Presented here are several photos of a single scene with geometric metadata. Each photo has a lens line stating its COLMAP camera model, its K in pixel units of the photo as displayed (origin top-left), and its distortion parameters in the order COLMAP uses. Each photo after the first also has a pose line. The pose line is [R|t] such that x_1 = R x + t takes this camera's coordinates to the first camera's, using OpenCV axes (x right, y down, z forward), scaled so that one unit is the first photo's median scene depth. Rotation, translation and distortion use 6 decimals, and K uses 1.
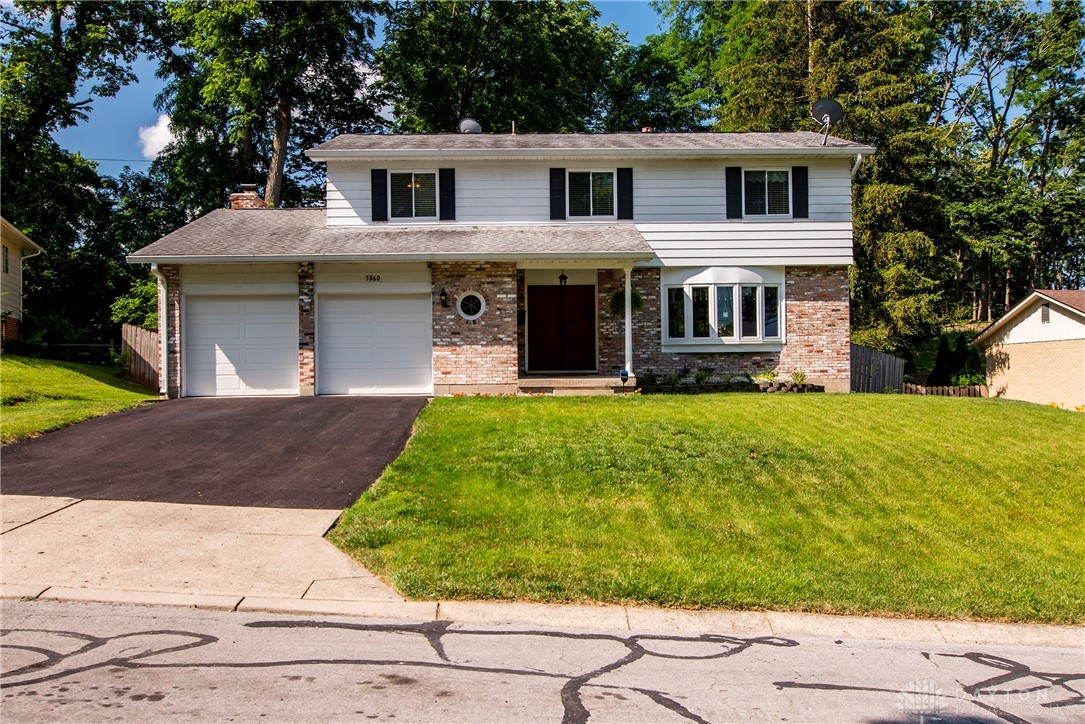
lens RADIAL K [[777.6, 0, 543.6], [0, 777.6, 355.2], [0, 0, 1]] dist [-0.002810, 0.002190]
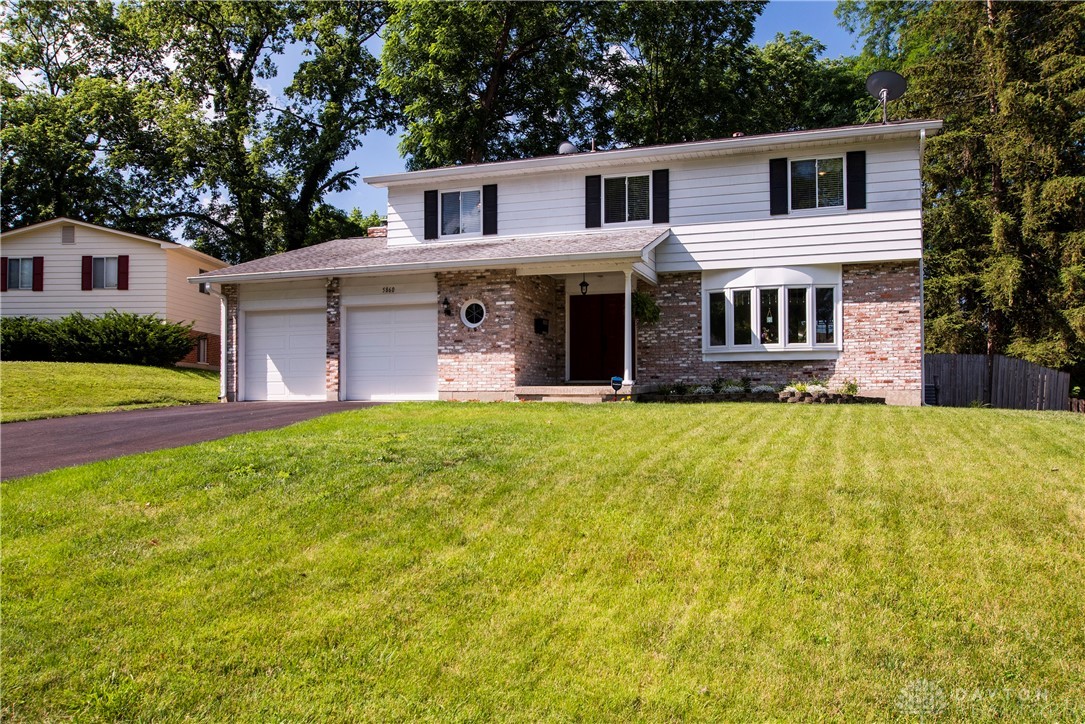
lens RADIAL K [[709.9, 0, 541.2], [0, 709.9, 369.6], [0, 0, 1]] dist [0.002505, -0.003994]
pose [[0.958219, -0.002109, -0.286028, 0.215097], [-0.000469, 0.999960, -0.008943, 0.014553], [0.286035, 0.008704, 0.958180, 0.118965]]
